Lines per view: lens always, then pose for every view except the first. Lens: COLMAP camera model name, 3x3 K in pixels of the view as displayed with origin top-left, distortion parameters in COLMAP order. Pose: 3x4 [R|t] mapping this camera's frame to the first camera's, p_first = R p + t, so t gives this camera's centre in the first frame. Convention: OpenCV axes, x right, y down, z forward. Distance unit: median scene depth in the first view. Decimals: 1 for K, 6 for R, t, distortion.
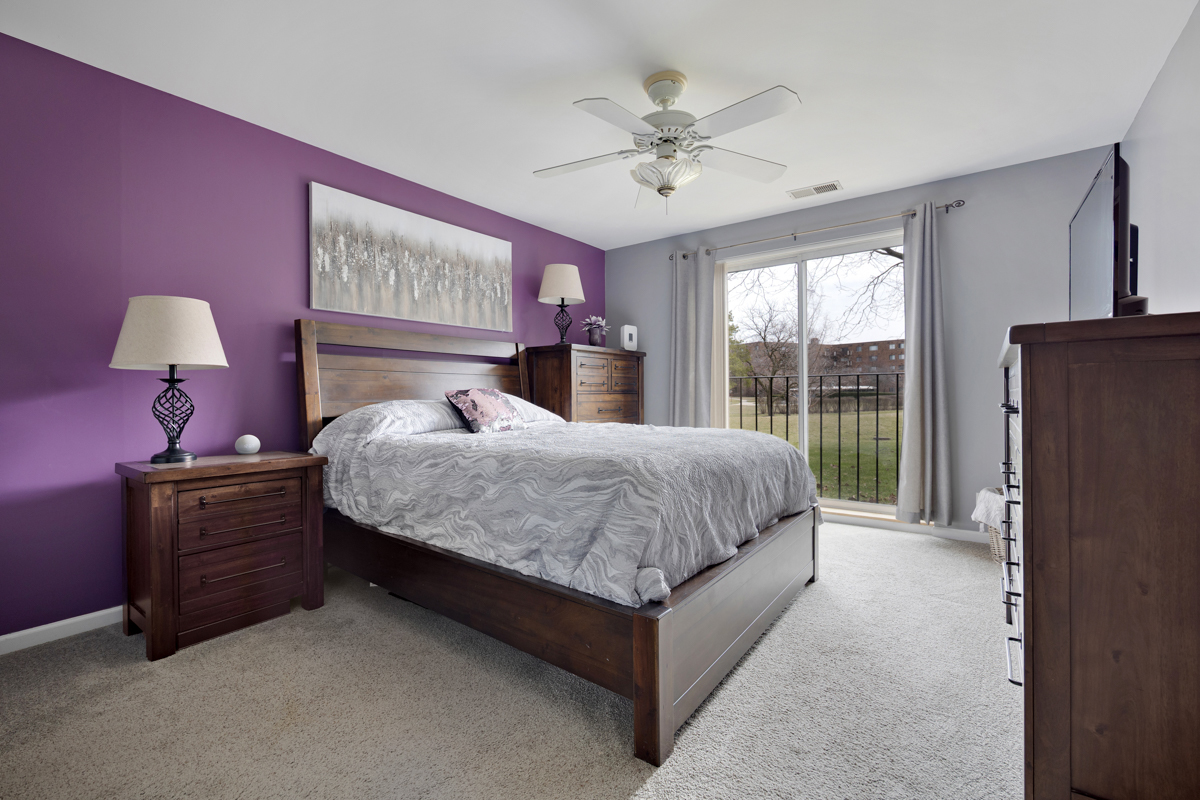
lens RADIAL K [[500.2, 0, 586.6], [0, 500.2, 406.7], [0, 0, 1]] dist [-0.001195, -0.000210]
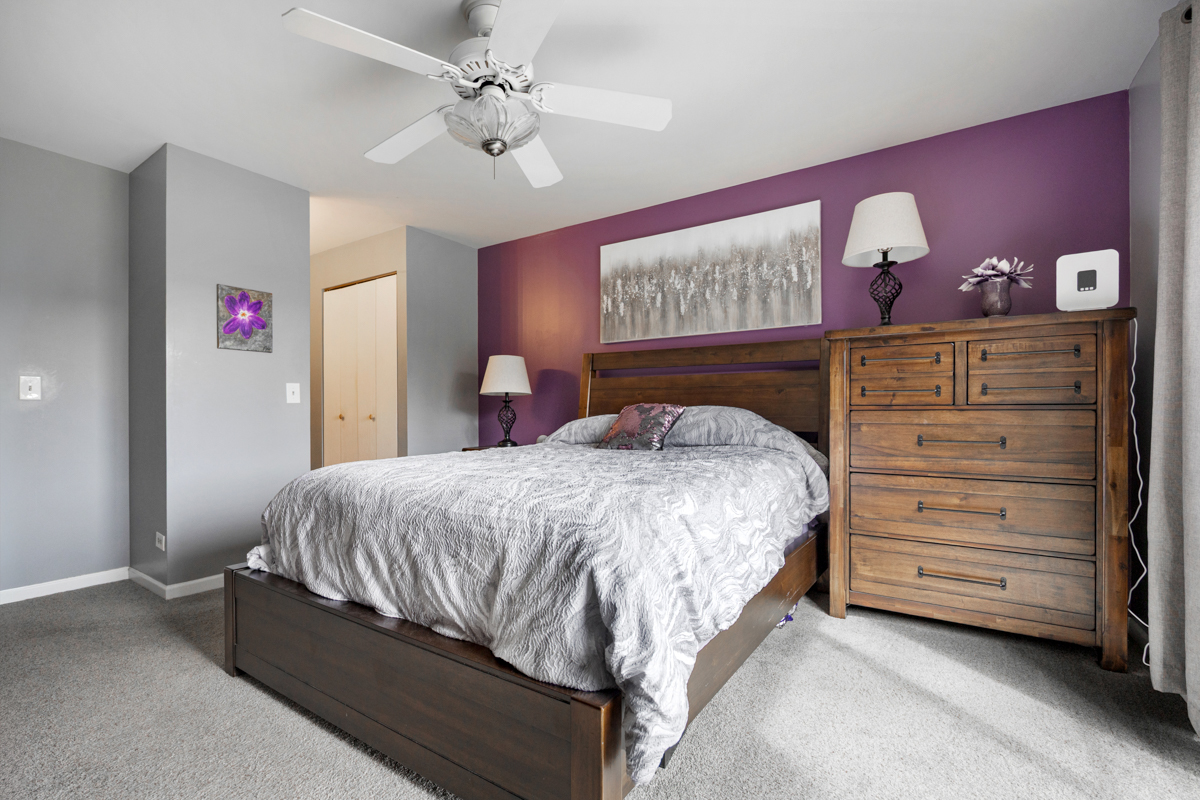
lens RADIAL K [[500.2, 0, 586.6], [0, 500.2, 406.7], [0, 0, 1]] dist [-0.001195, -0.000210]
pose [[0.107307, 0.002666, -0.994222, 0.640048], [-0.021855, 0.999761, 0.000322, -0.026054], [0.993986, 0.021694, 0.107340, 0.708970]]
